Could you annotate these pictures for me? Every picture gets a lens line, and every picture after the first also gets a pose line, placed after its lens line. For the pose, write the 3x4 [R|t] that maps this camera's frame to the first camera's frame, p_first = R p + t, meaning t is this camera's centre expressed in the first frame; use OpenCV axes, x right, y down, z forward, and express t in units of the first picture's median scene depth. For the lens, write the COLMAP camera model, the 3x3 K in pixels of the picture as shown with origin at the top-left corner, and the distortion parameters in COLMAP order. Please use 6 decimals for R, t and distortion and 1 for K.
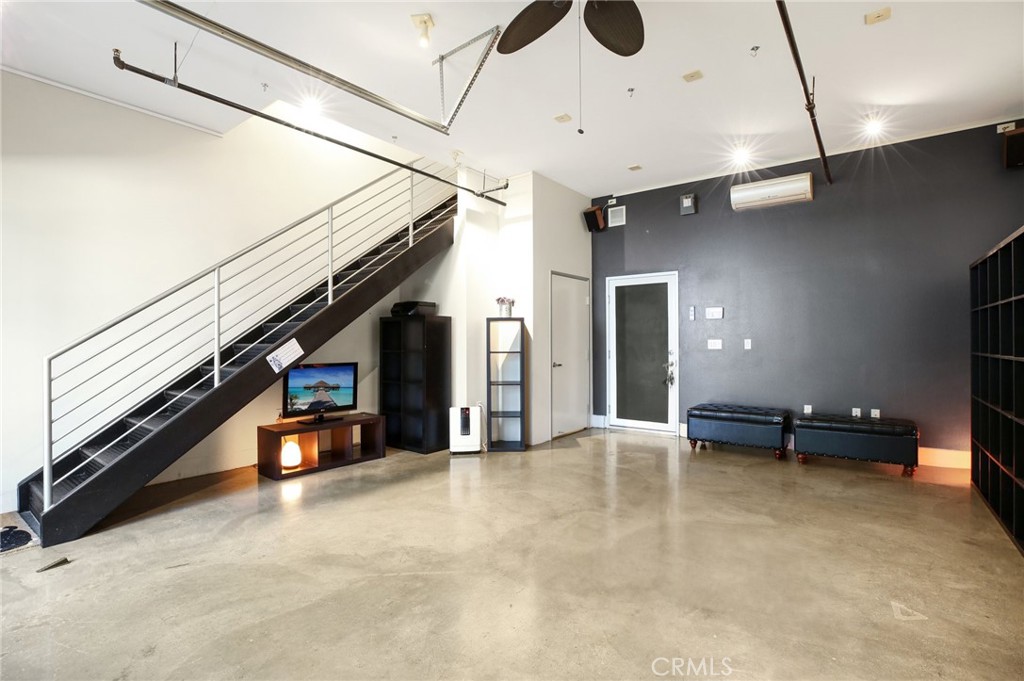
lens RADIAL K [[476.0, 0, 514.2], [0, 476.0, 343.7], [0, 0, 1]] dist [-0.045510, 0.017473]
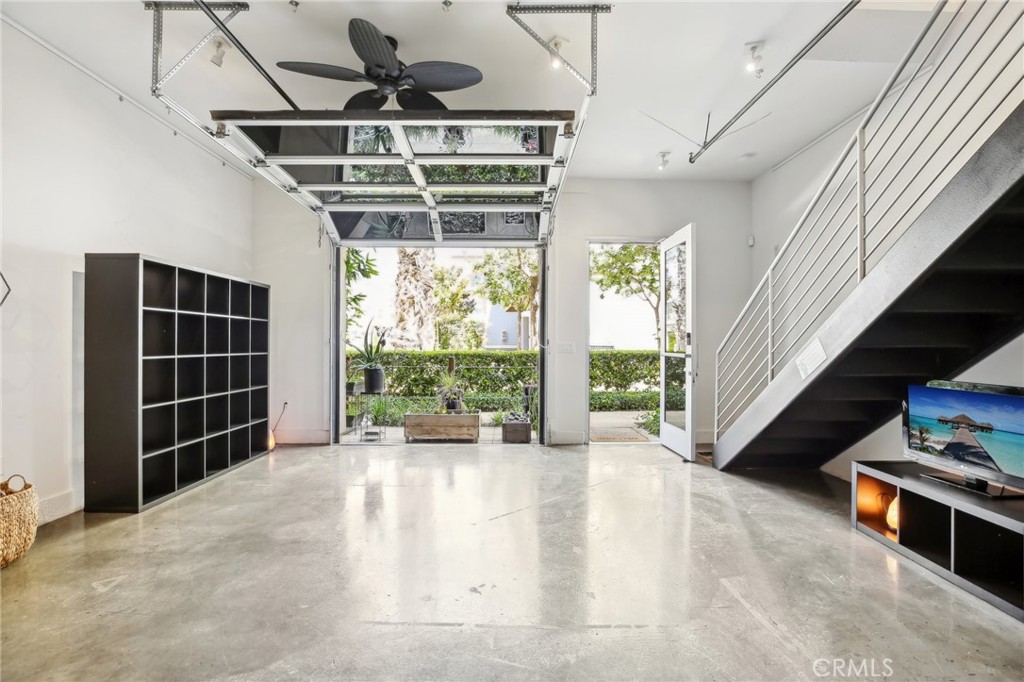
lens RADIAL K [[468.9, 0, 512.0], [0, 468.9, 341.0], [0, 0, 1]] dist [-0.046945, 0.015839]
pose [[-0.788201, -0.001151, -0.615417, 0.320087], [-0.004223, 0.999985, 0.003539, -0.005758], [0.615404, 0.005388, -0.788194, 1.049707]]
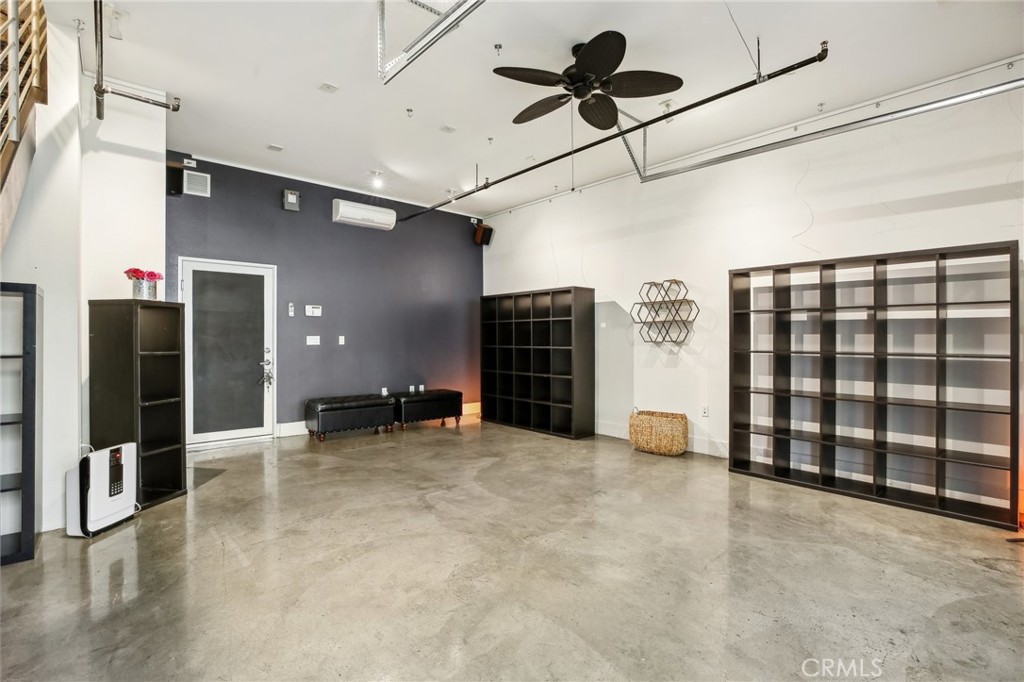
lens RADIAL K [[468.9, 0, 512.0], [0, 468.9, 341.0], [0, 0, 1]] dist [-0.046945, 0.015839]
pose [[0.196788, 0.000447, 0.980446, -0.590702], [0.002855, 0.999995, -0.001029, 0.003614], [-0.980442, 0.003002, 0.196786, 0.420451]]
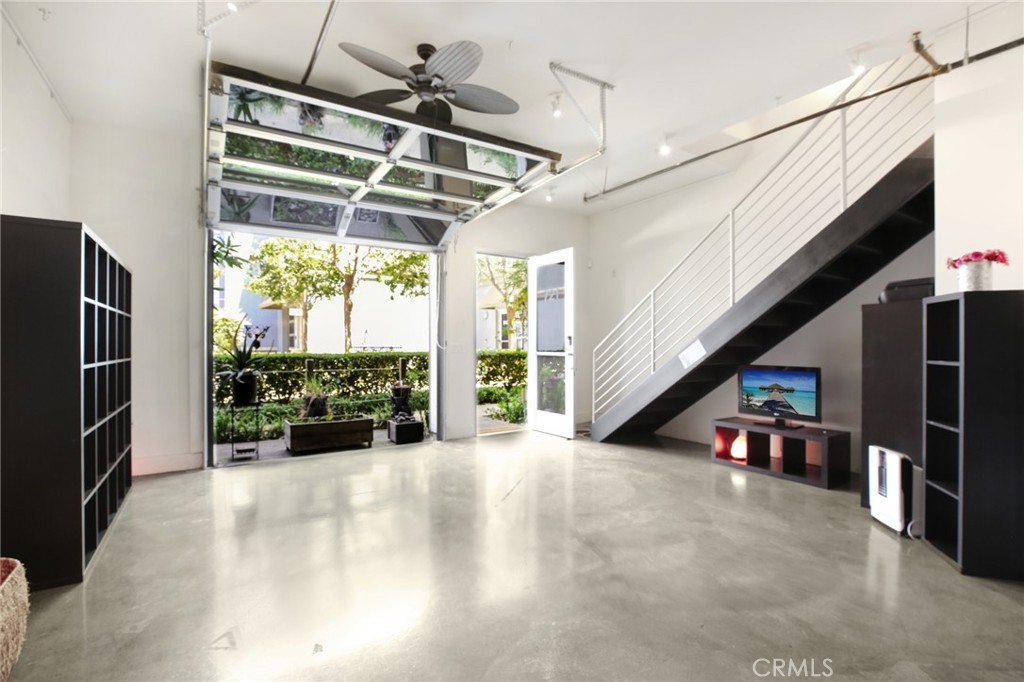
lens RADIAL K [[476.0, 0, 514.2], [0, 476.0, 344.2], [0, 0, 1]] dist [-0.045510, 0.017473]
pose [[-0.331664, 0.004029, -0.943389, 0.644373], [-0.002930, 0.999982, 0.005301, -0.004300], [0.943393, 0.004522, -0.331646, 0.781122]]
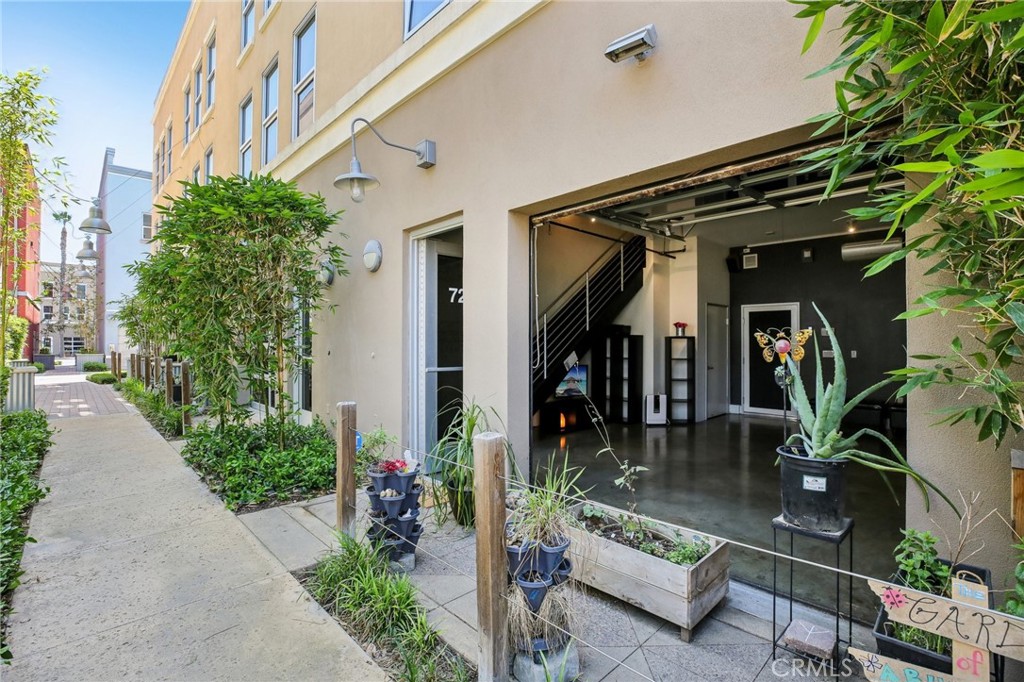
lens RADIAL K [[468.9, 0, 512.0], [0, 468.9, 341.0], [0, 0, 1]] dist [-0.046945, 0.015839]
pose [[0.988878, 0.004055, -0.148671, -0.358913], [-0.005260, 0.999956, -0.007709, -0.027856], [0.148633, 0.008405, 0.988857, -0.588577]]
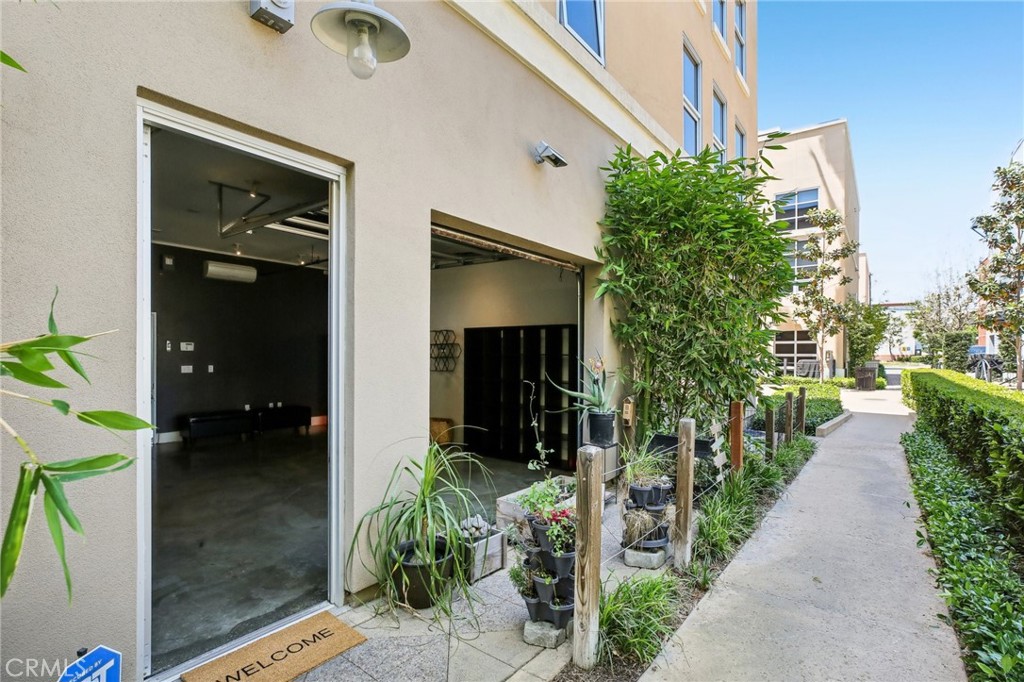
lens RADIAL K [[478.0, 0, 523.8], [0, 478.0, 346.7], [0, 0, 1]] dist [-0.048193, 0.023829]
pose [[-0.004431, 0.021482, 0.999759, -1.114599], [0.000959, 0.999769, -0.021478, -0.041062], [-0.999990, 0.000864, -0.004450, 0.021615]]
